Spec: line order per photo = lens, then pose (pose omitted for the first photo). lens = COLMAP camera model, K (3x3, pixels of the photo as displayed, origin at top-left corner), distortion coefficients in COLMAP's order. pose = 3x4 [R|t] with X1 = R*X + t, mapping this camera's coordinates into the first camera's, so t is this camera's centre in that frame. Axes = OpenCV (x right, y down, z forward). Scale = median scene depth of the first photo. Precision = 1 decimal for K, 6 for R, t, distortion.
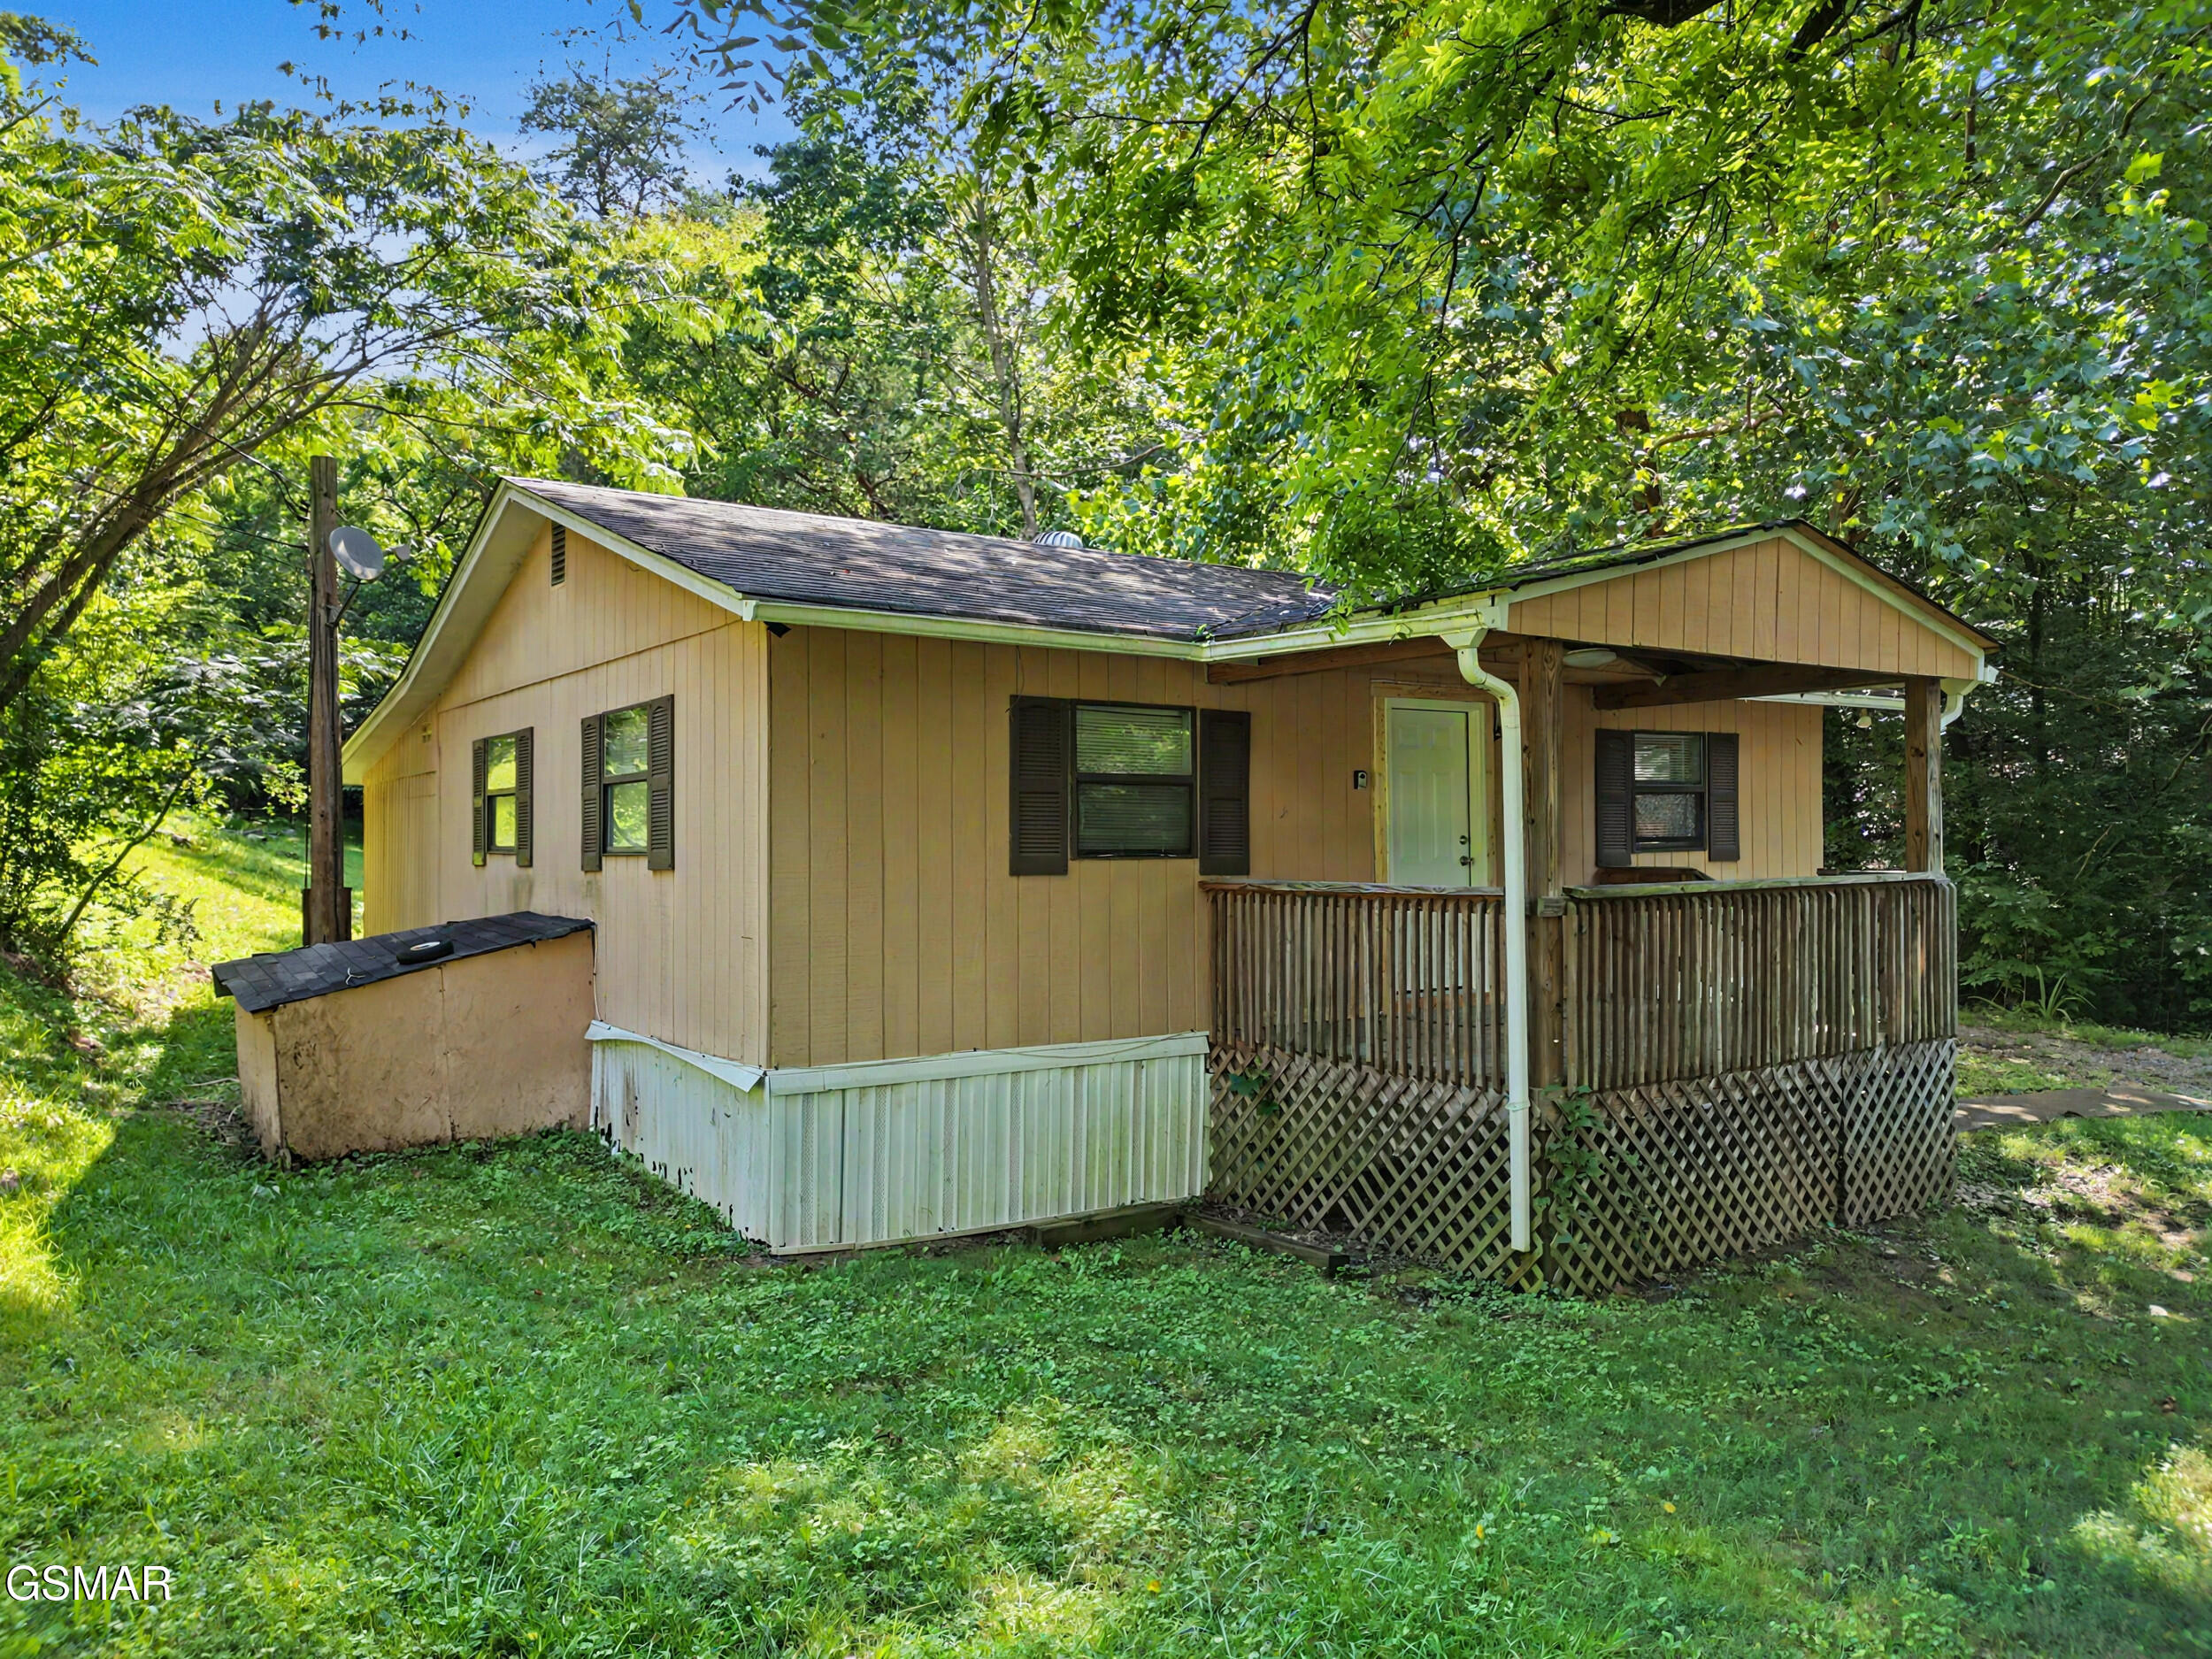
lens RADIAL K [[1589.3, 0, 1106.0], [0, 1589.3, 829.5], [0, 0, 1]] dist [0.000008, -0.000352]
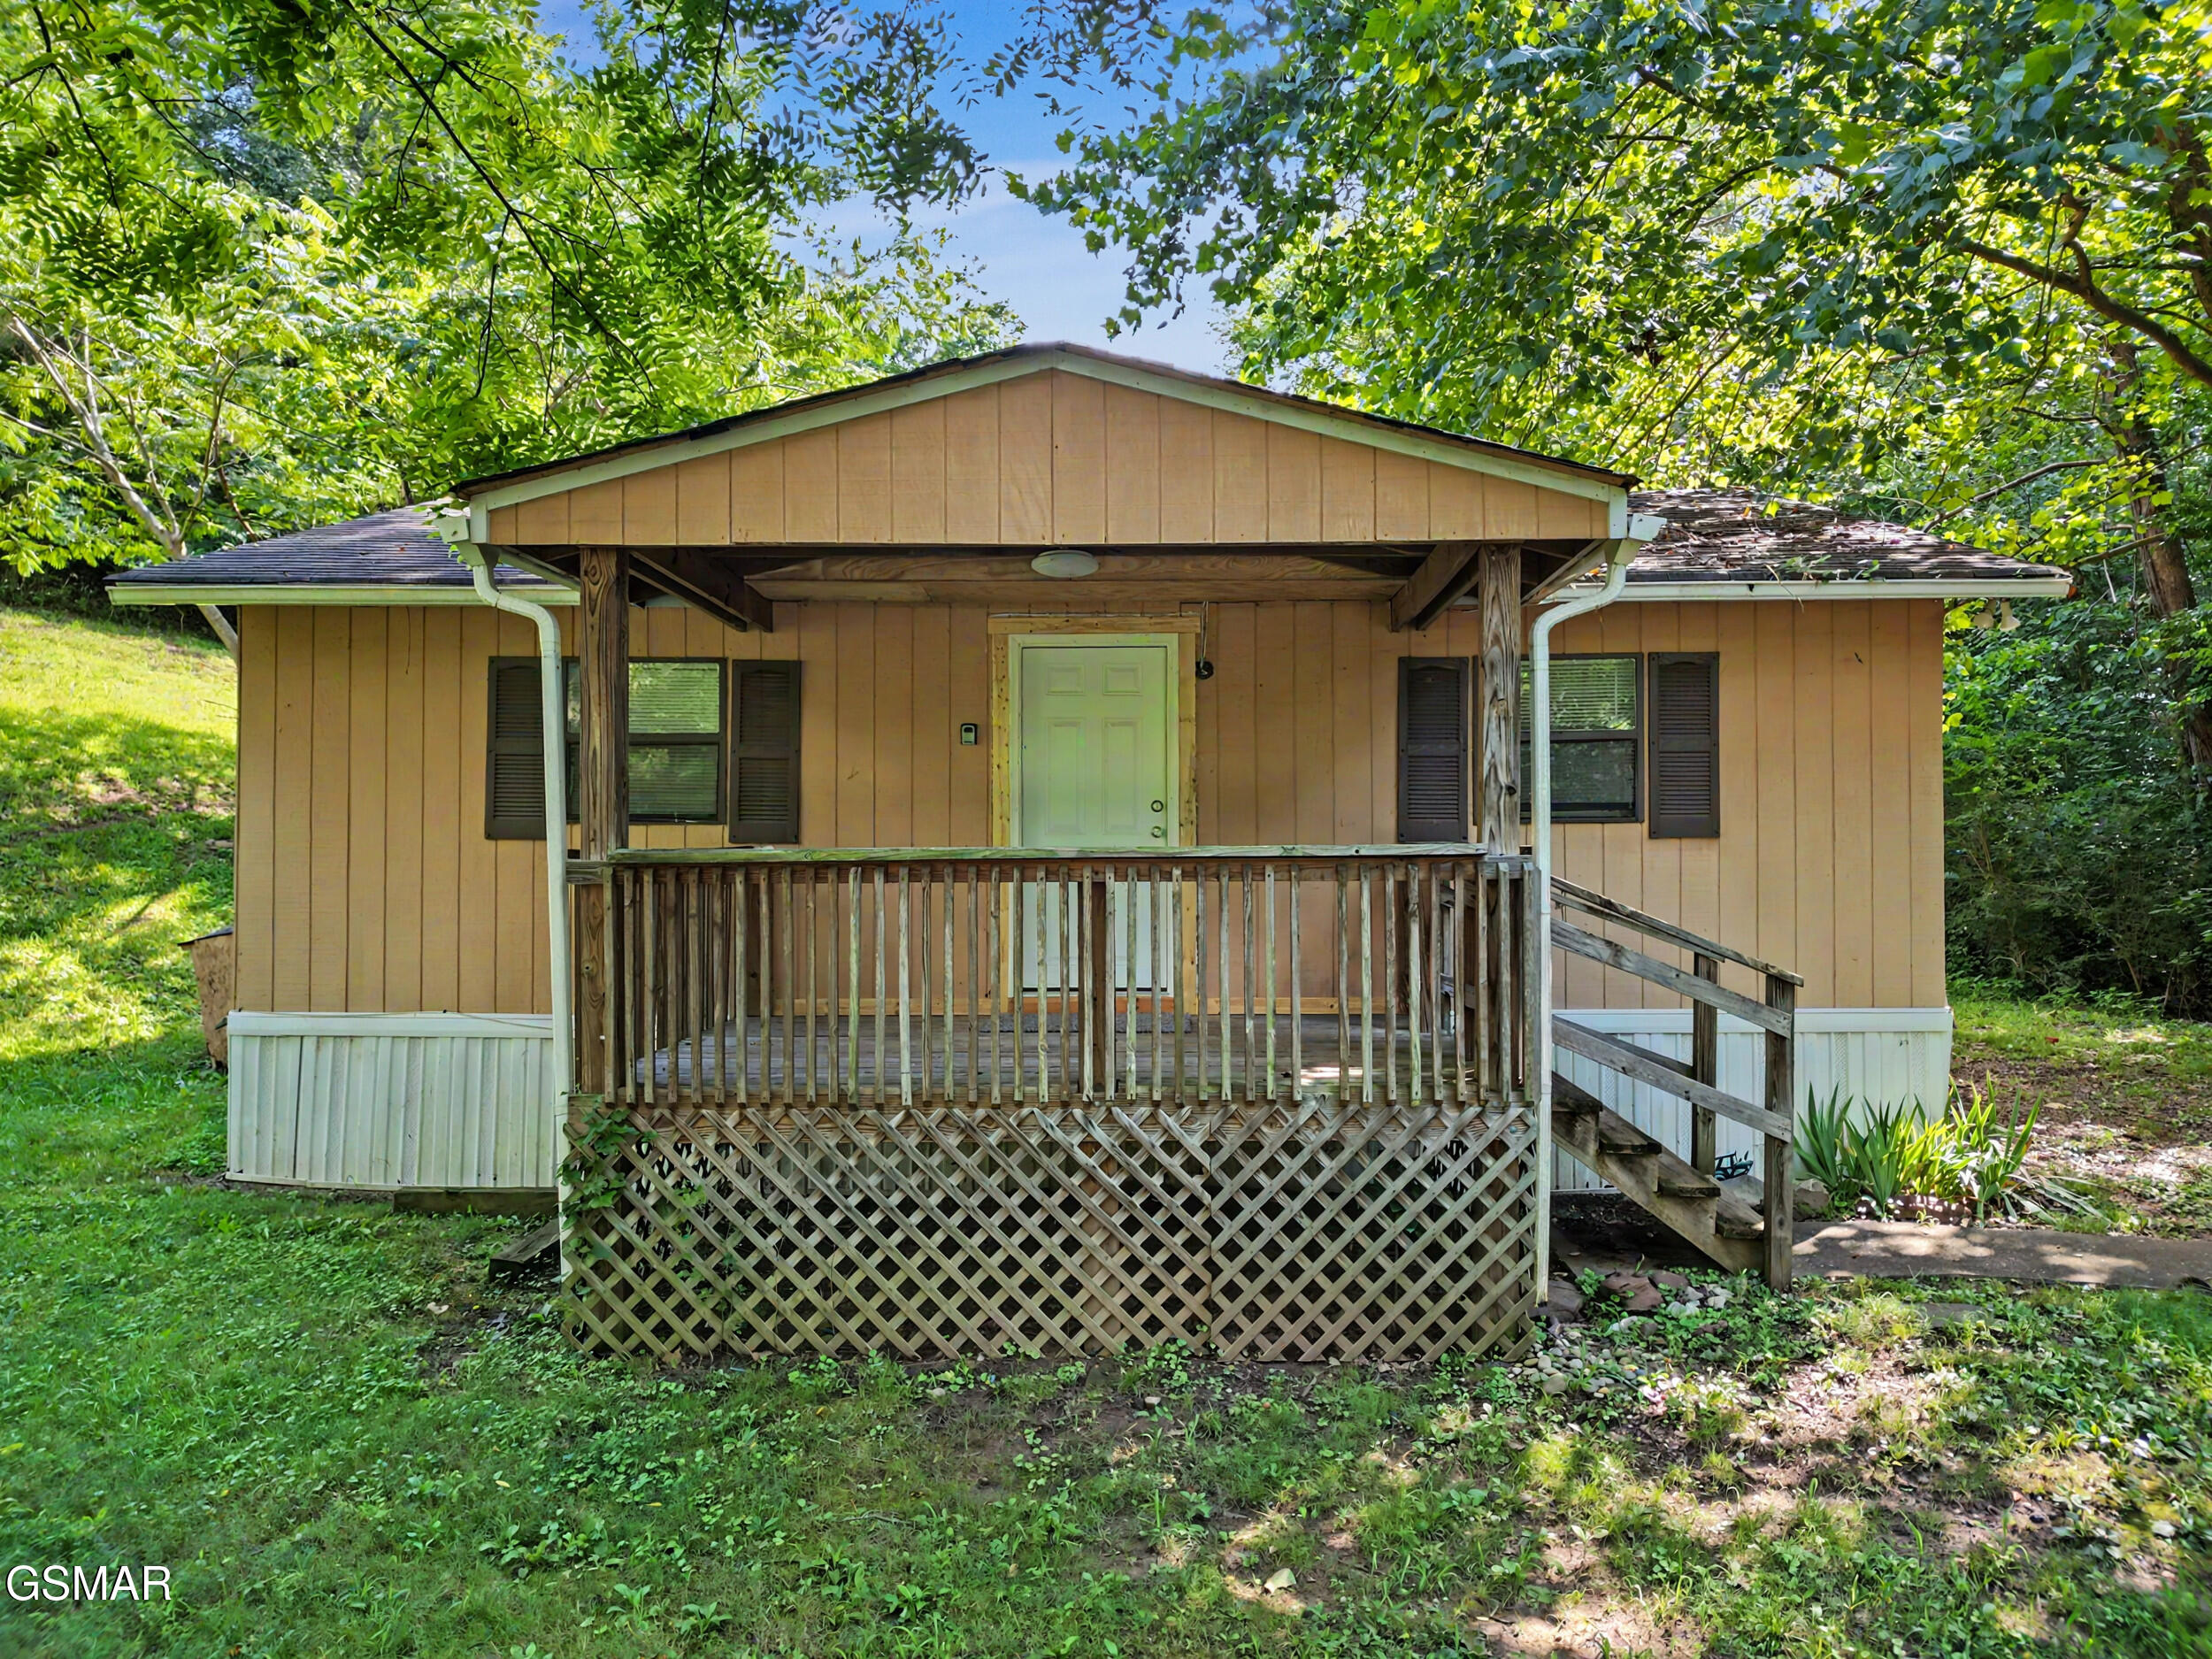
lens RADIAL K [[1618.6, 0, 1096.6], [0, 1618.6, 803.6], [0, 0, 1]] dist [0.049382, -0.145191]
pose [[0.808806, -0.005705, -0.588047, 0.860455], [0.002144, 0.999975, -0.006752, 0.015014], [0.588071, 0.004200, 0.808798, 0.410998]]
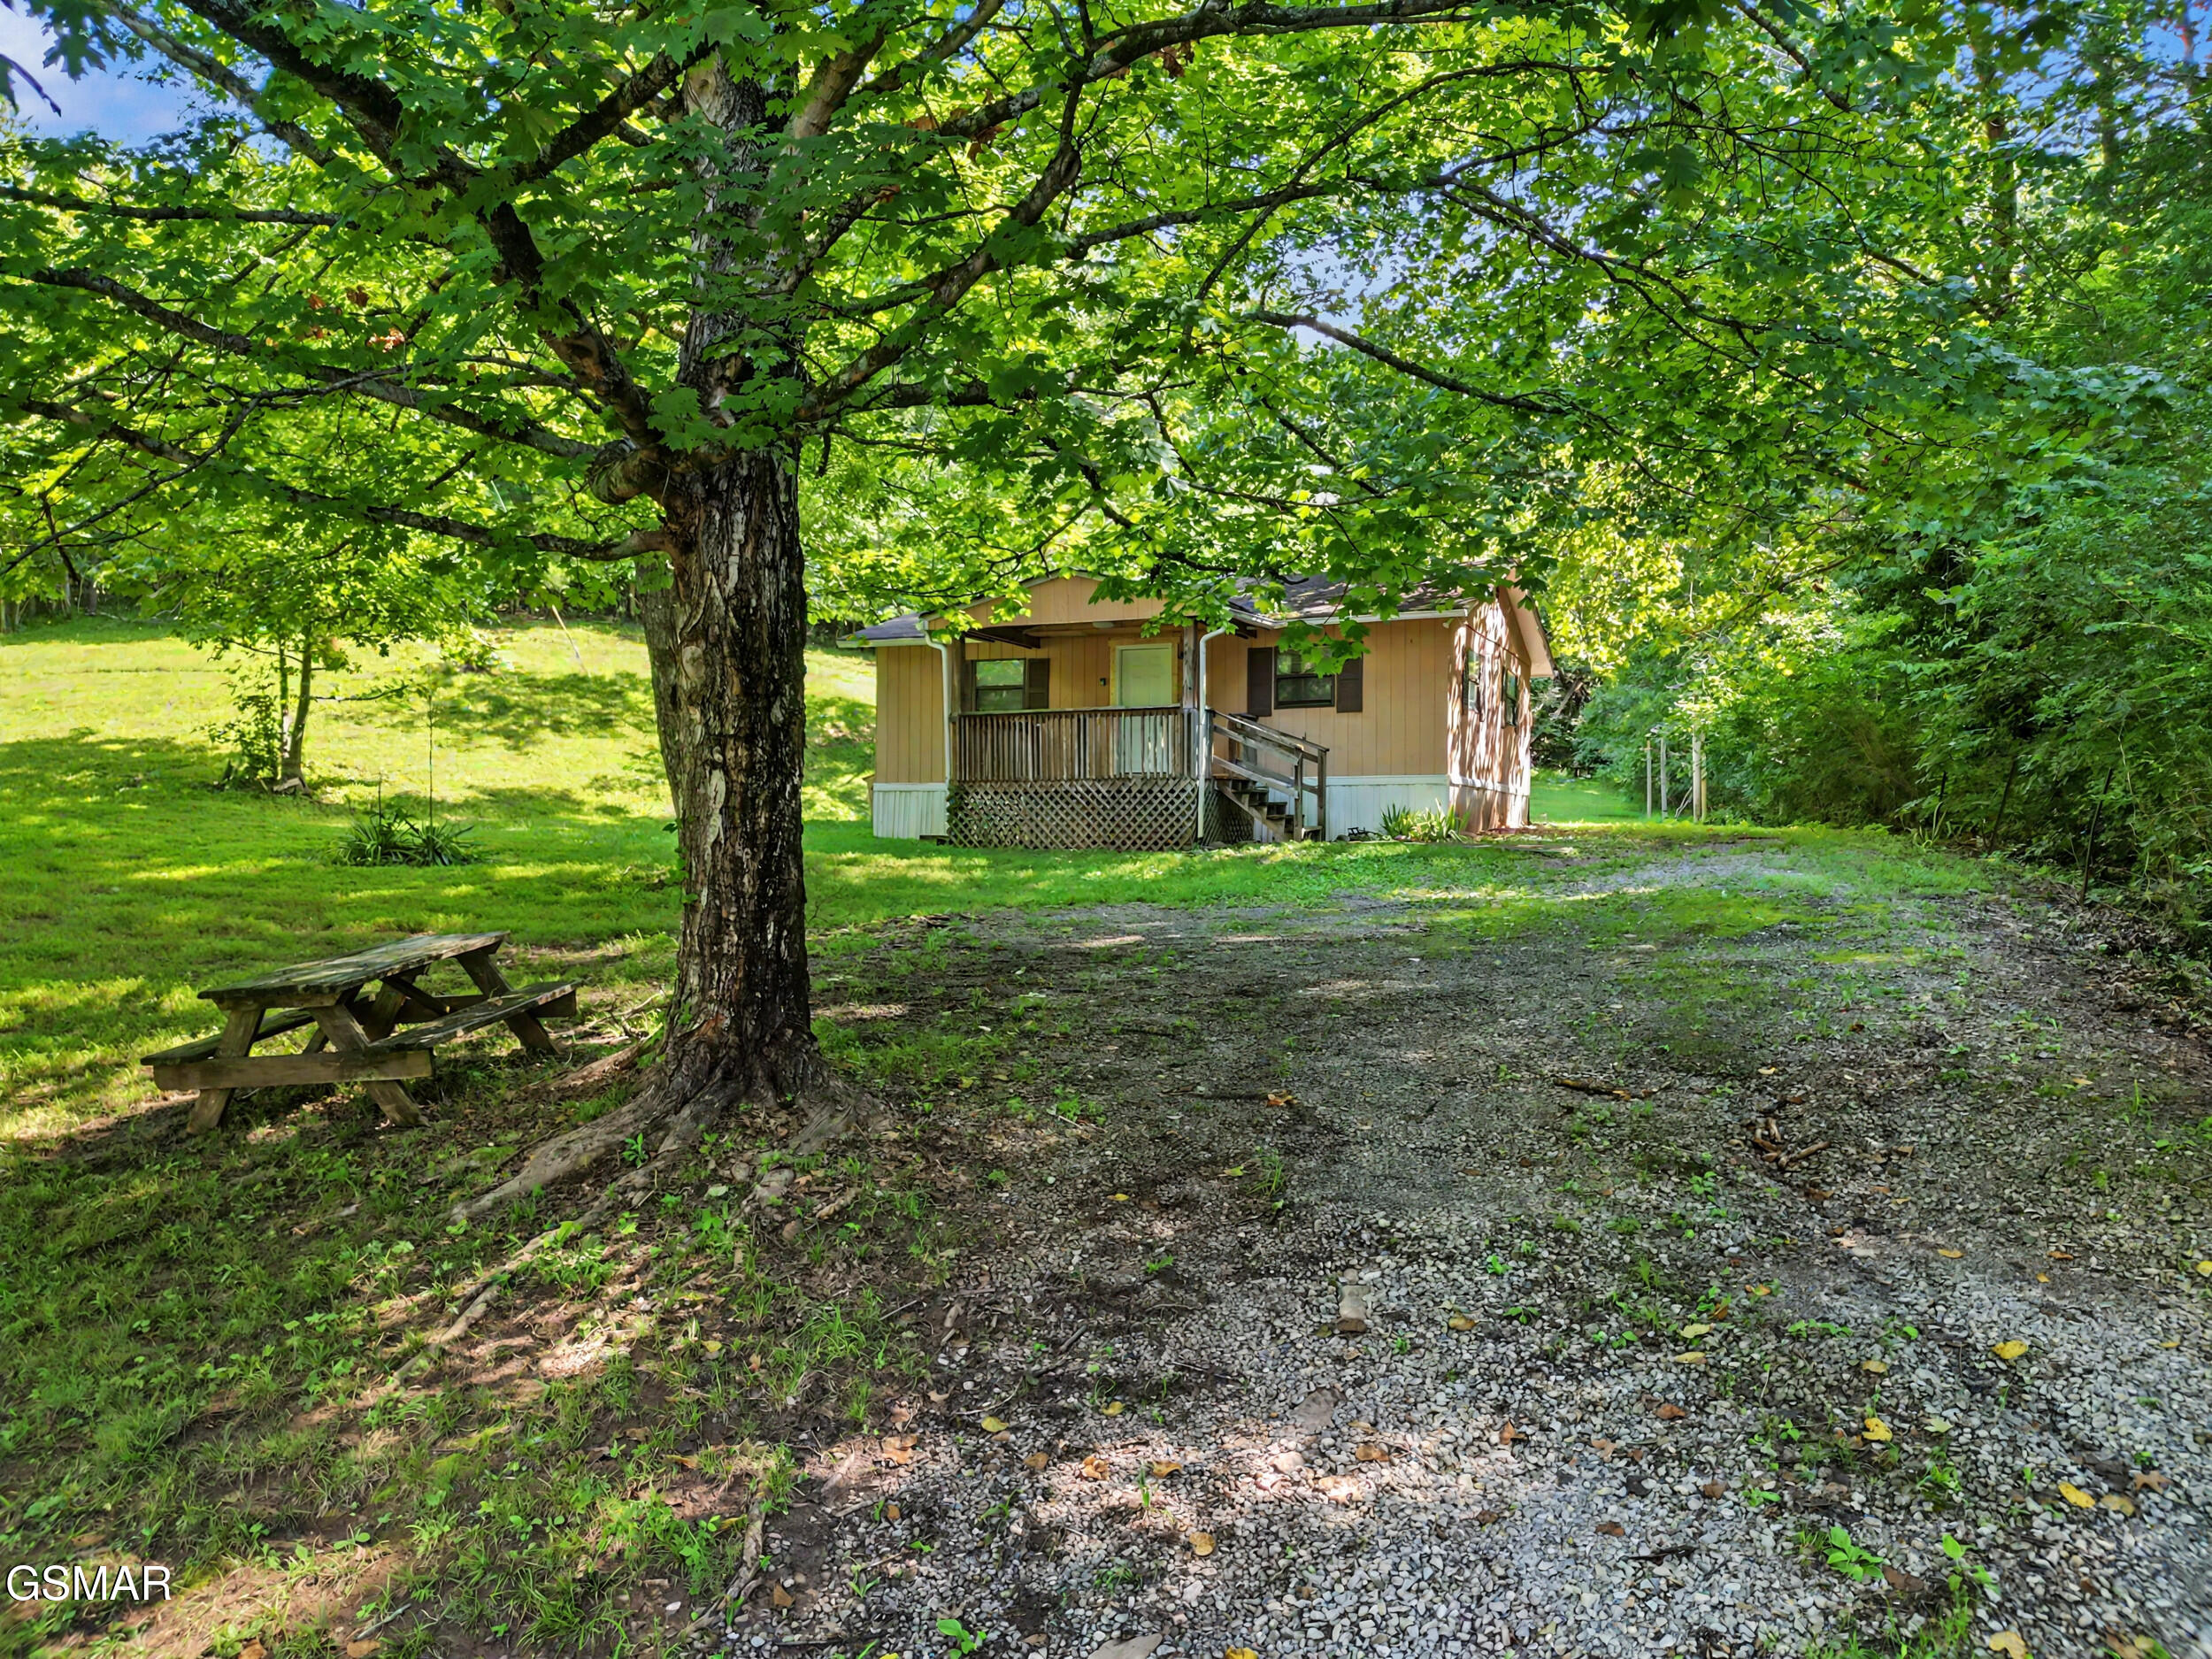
lens RADIAL K [[1600.3, 0, 1106.0], [0, 1600.3, 829.5], [0, 0, 1]] dist [-0.017268, -0.006902]
pose [[0.532331, 0.006427, -0.846512, 2.618217], [0.006685, 0.999908, 0.011795, 0.194046], [0.846510, -0.011938, 0.532239, -0.328630]]
